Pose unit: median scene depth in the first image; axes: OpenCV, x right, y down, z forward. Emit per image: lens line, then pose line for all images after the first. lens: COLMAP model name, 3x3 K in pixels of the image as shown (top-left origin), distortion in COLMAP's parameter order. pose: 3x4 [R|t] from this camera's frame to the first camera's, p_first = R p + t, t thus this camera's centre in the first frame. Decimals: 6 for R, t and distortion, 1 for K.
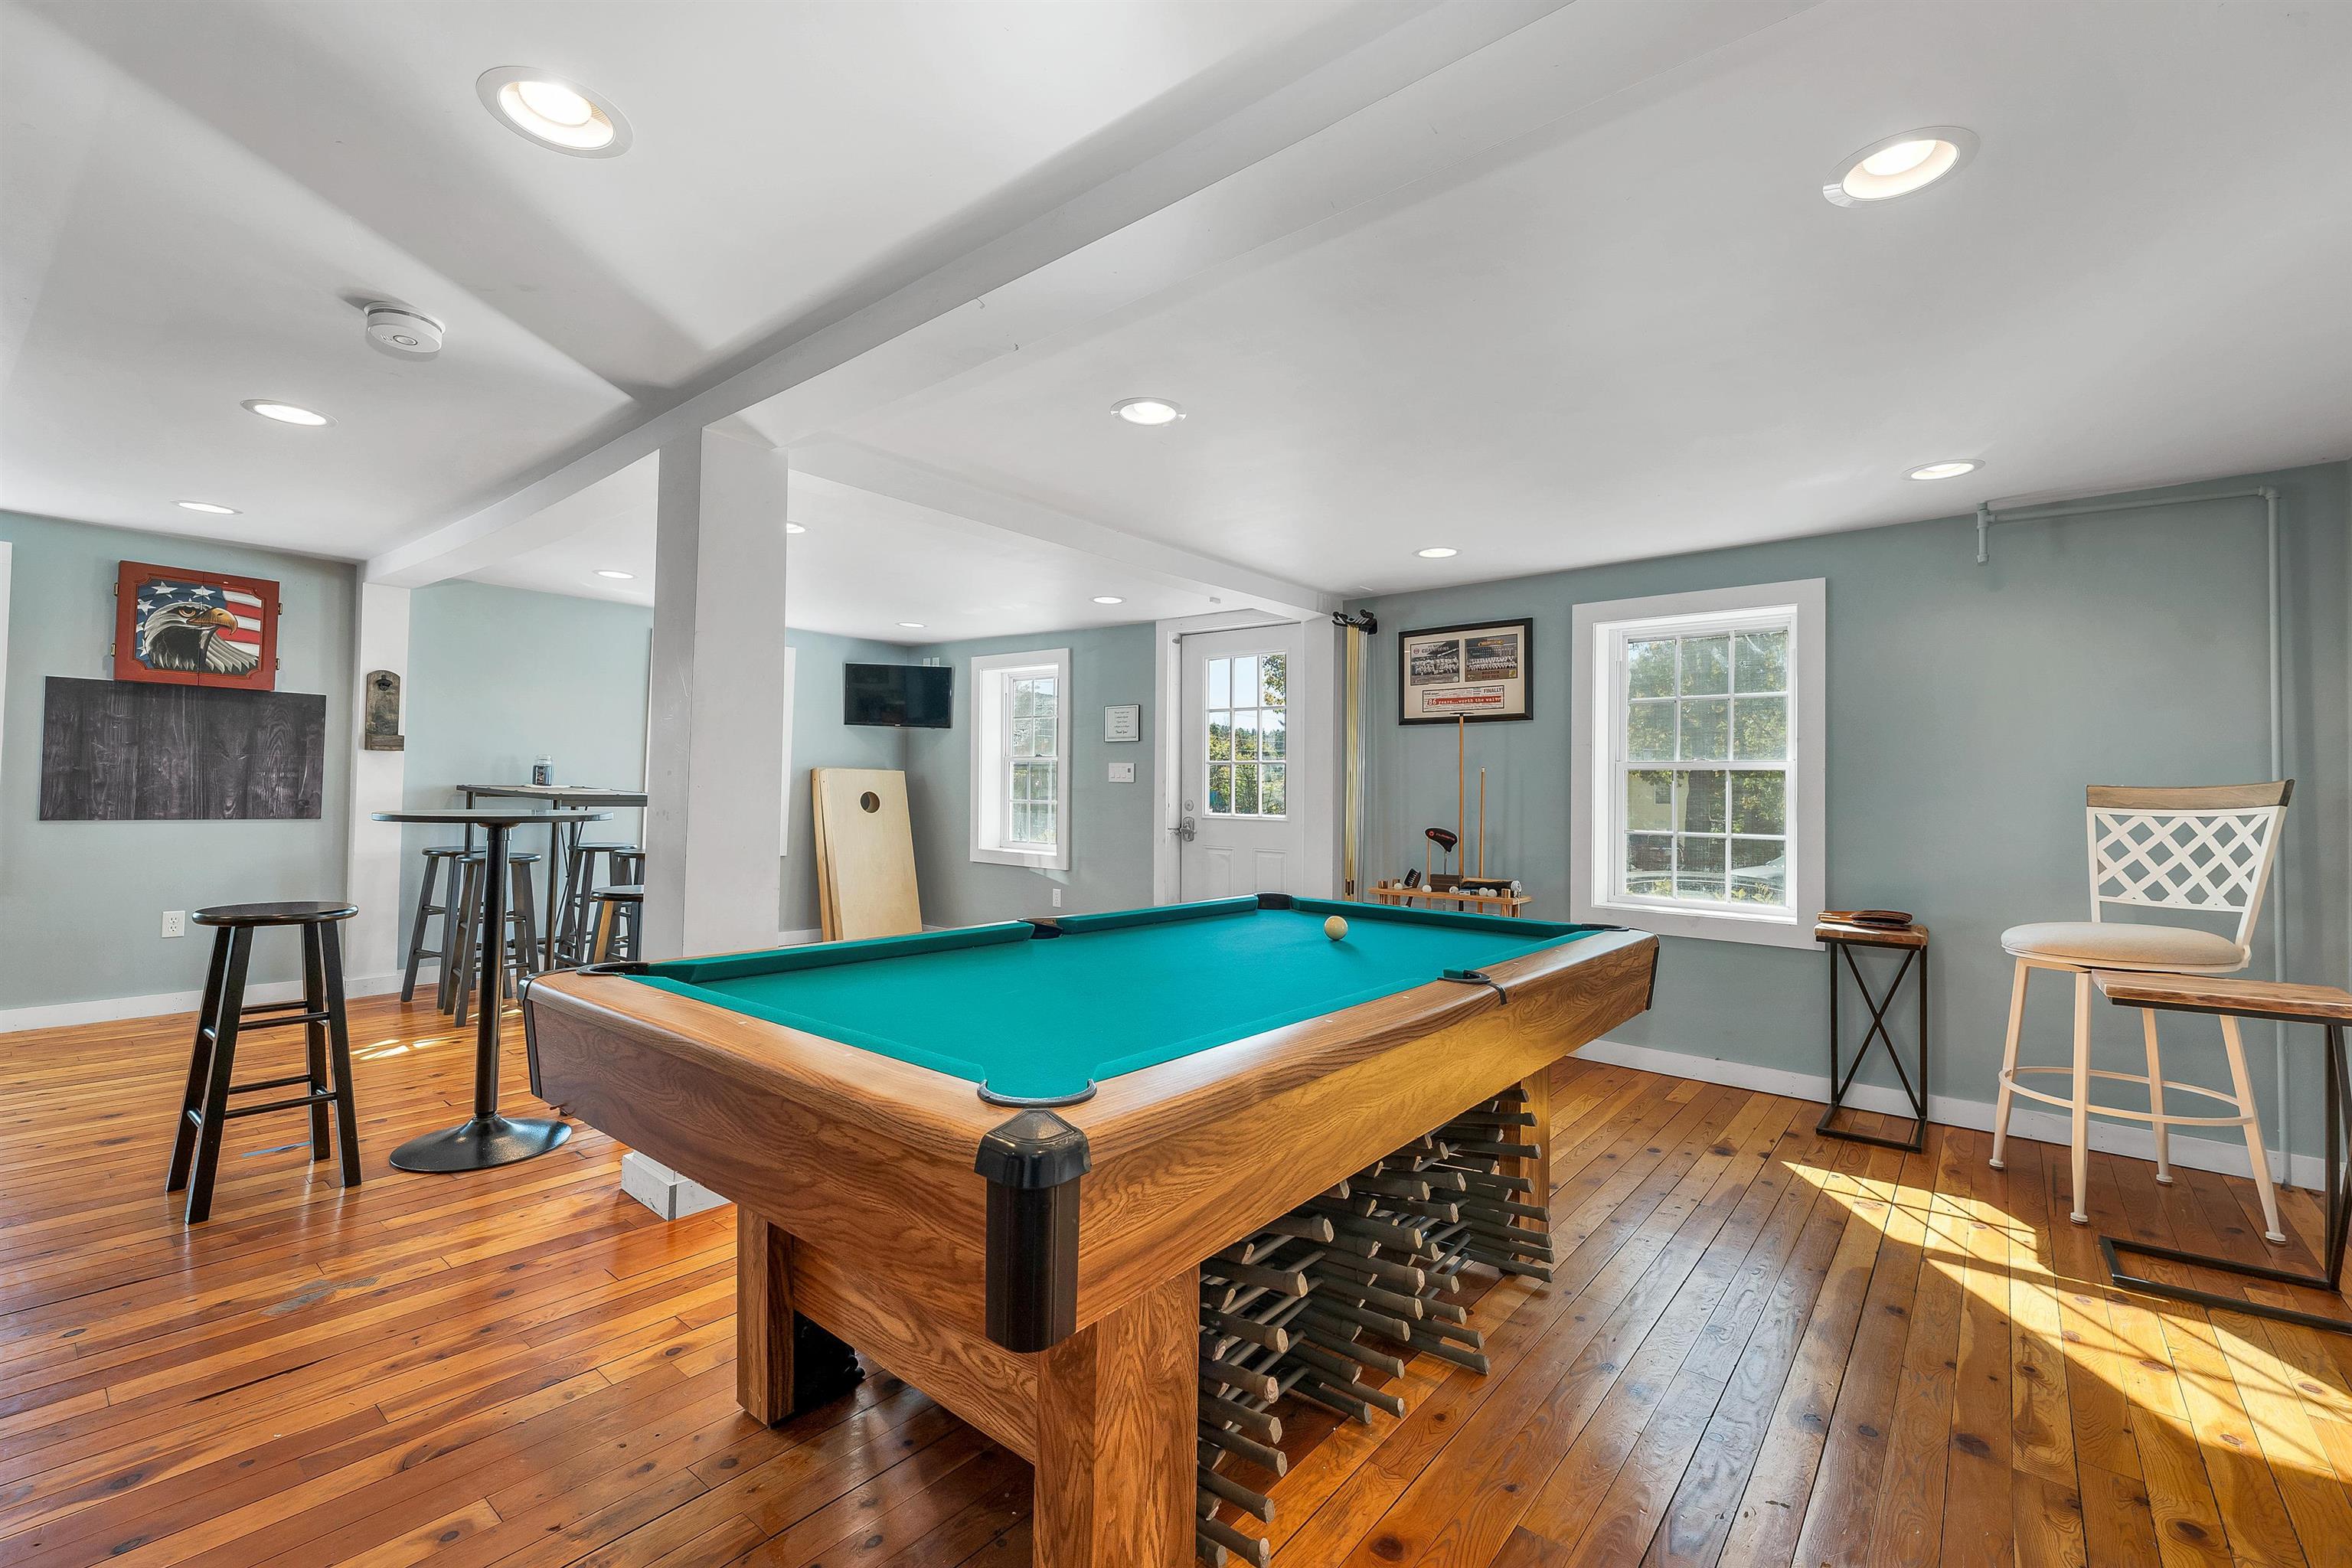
lens RADIAL K [[986.5, 0, 1176.0], [0, 986.5, 784.0], [0, 0, 1]] dist [0.026603, -0.011985]
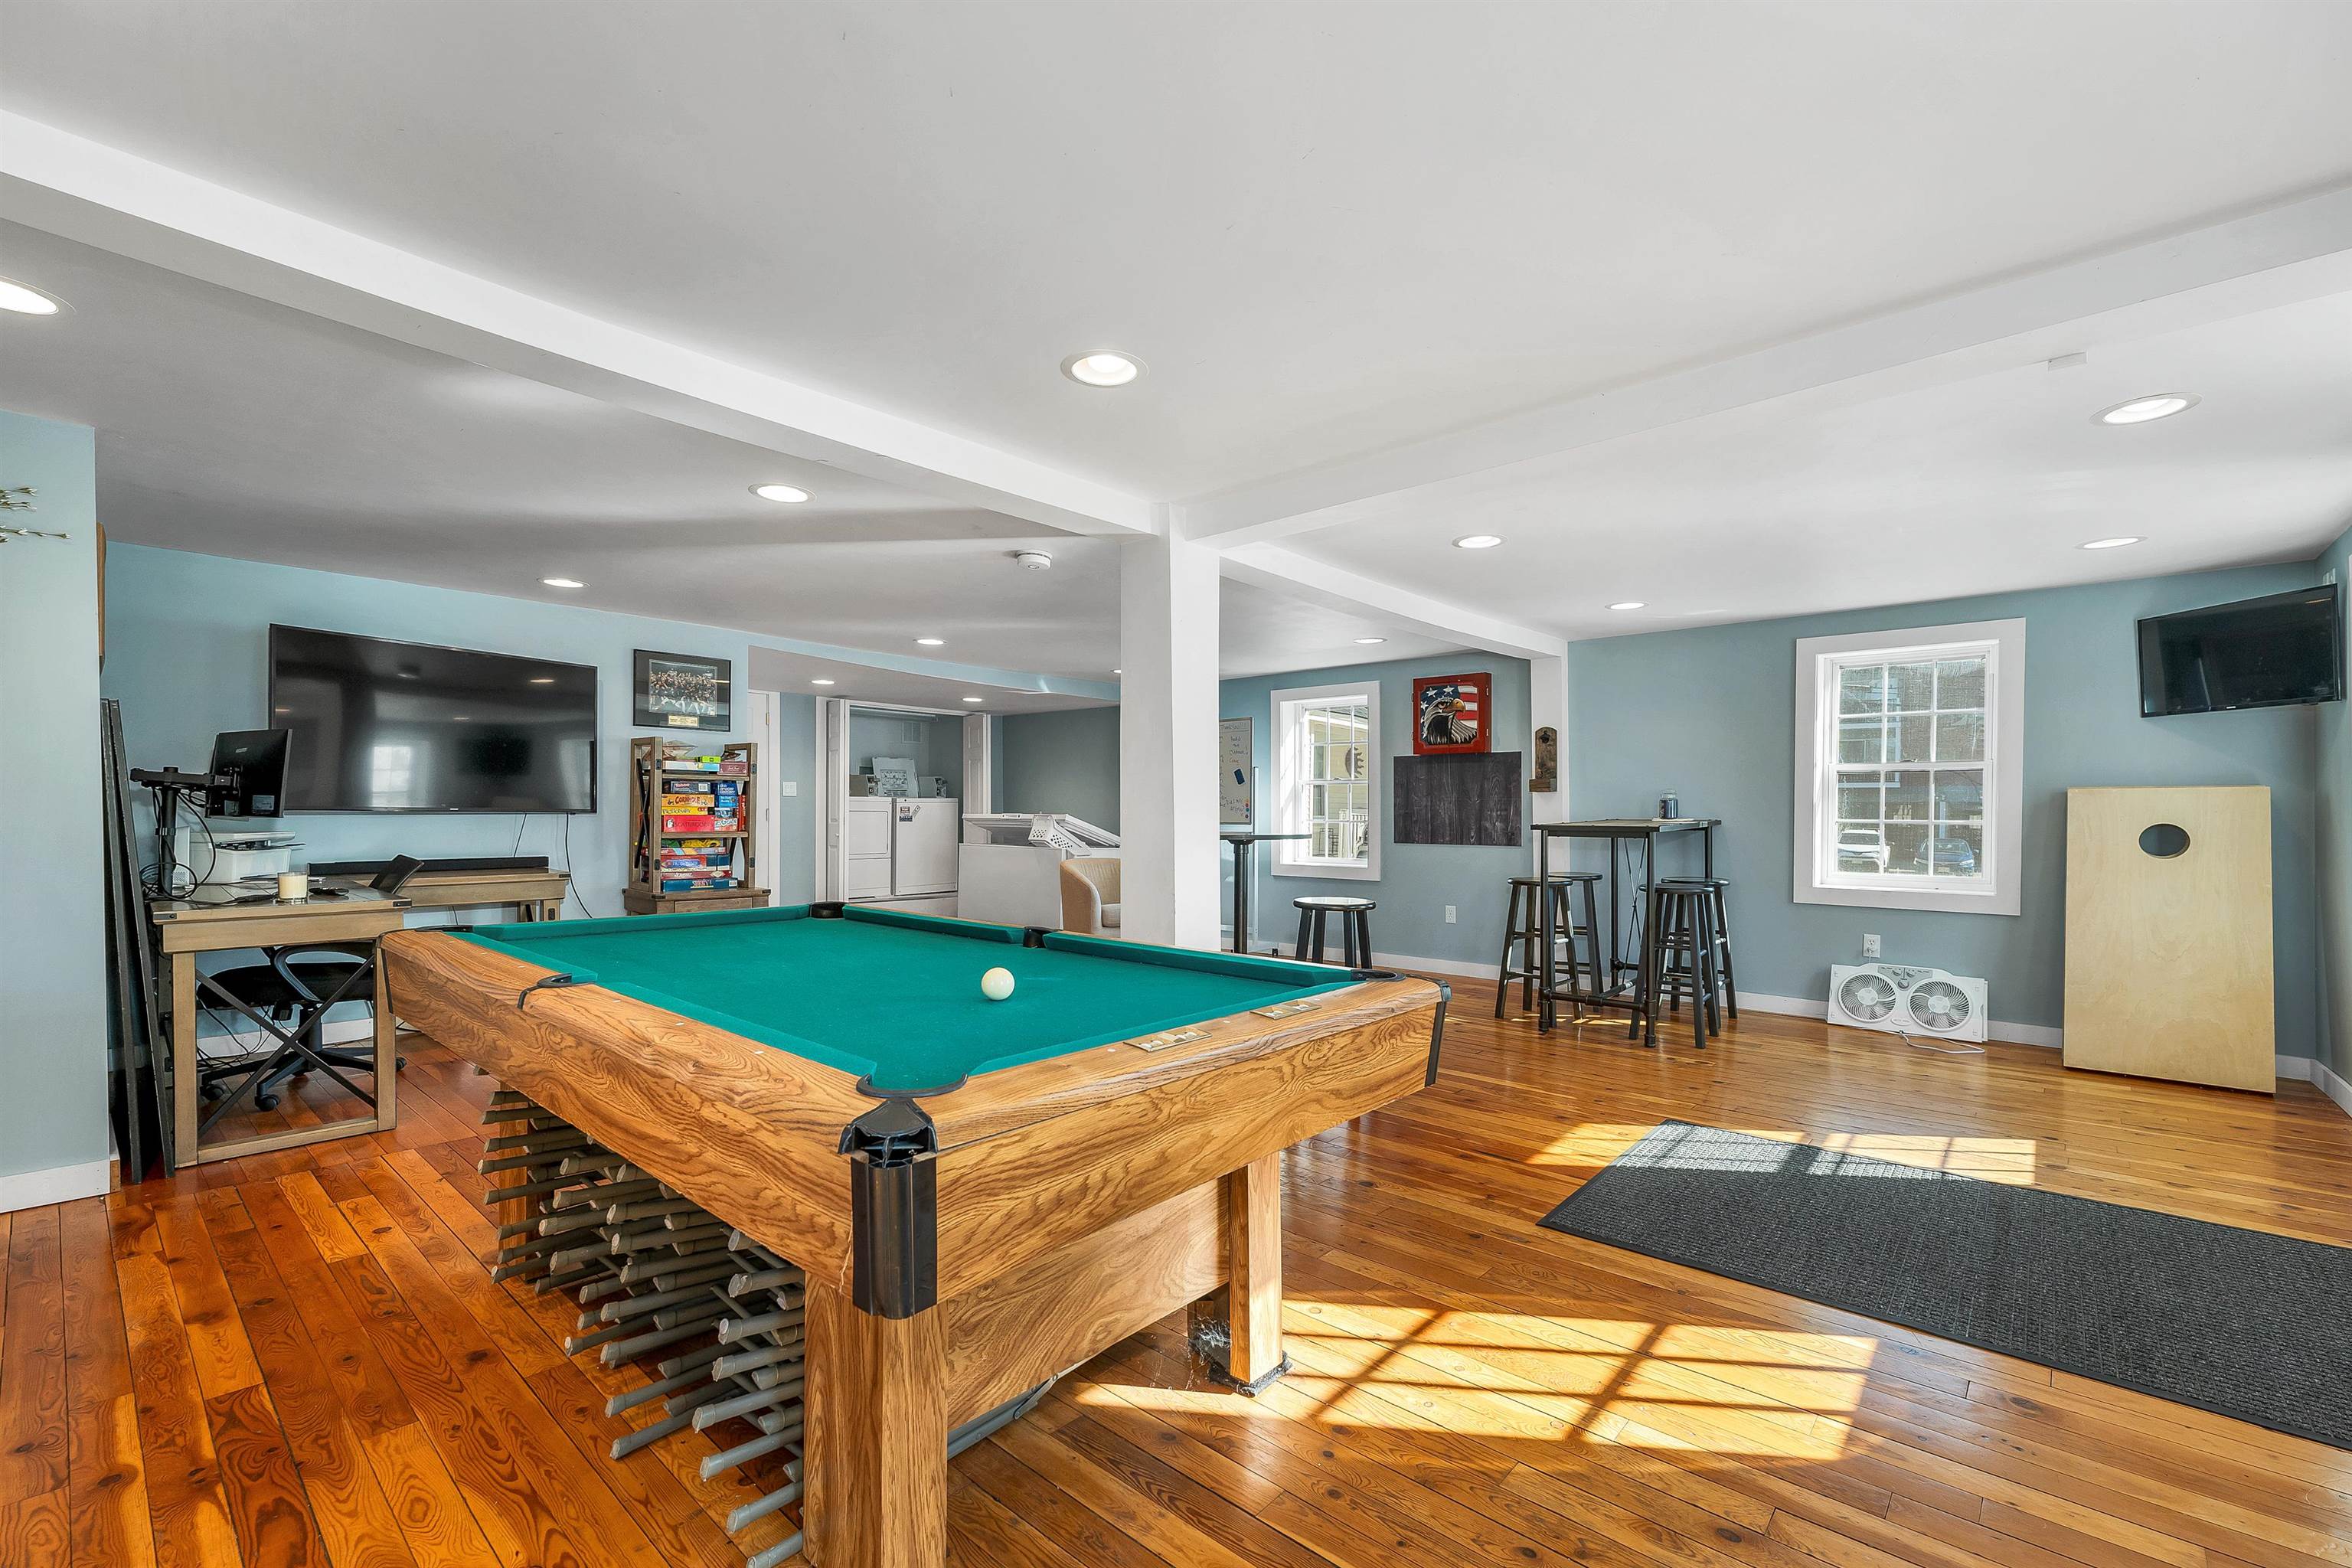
lens RADIAL K [[991.4, 0, 1166.0], [0, 991.4, 825.6], [0, 0, 1]] dist [-0.000041, -0.000029]
pose [[-0.039000, -0.008401, -0.999204, 0.501531], [0.002440, 0.999961, -0.008503, 0.019272], [0.999236, -0.002769, -0.038978, 0.649715]]
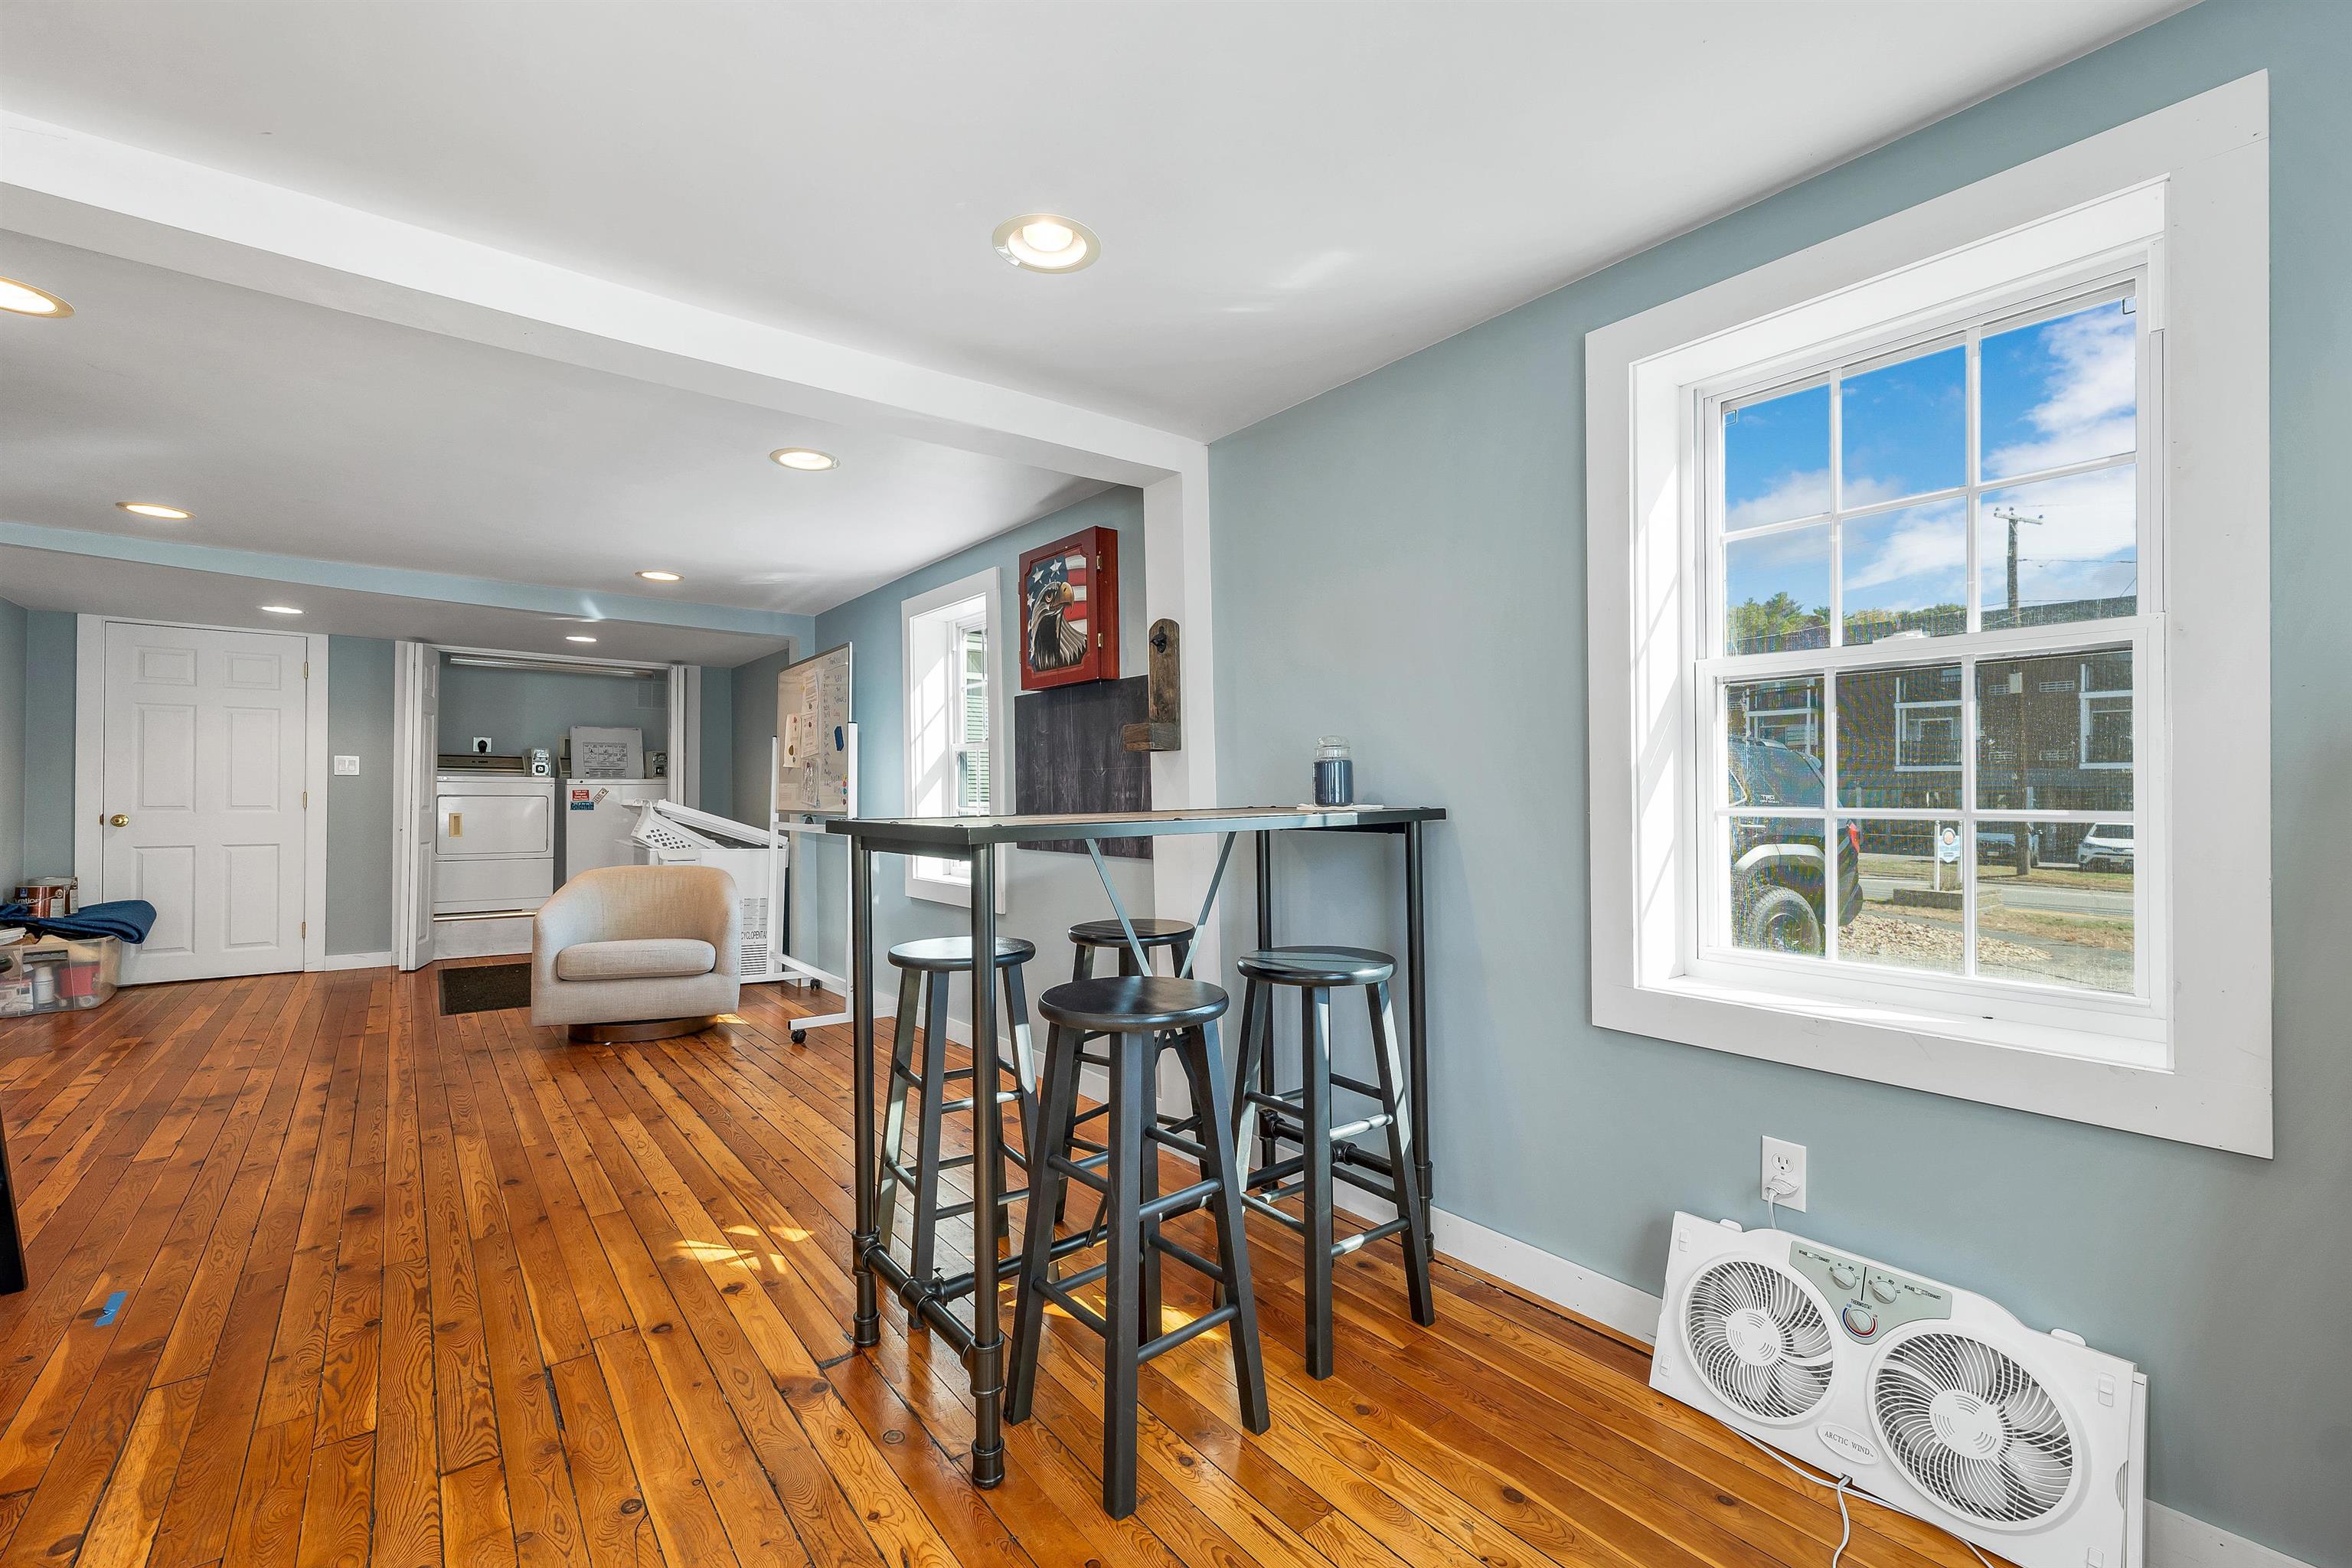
lens RADIAL K [[979.1, 0, 1176.0], [0, 979.1, 784.0], [0, 0, 1]] dist [-0.000172, -0.000320]
pose [[-0.209249, -0.038246, -0.977114, -0.243645], [-0.000648, 0.999240, -0.038973, 0.010554], [0.977862, -0.007522, -0.209115, 1.270162]]
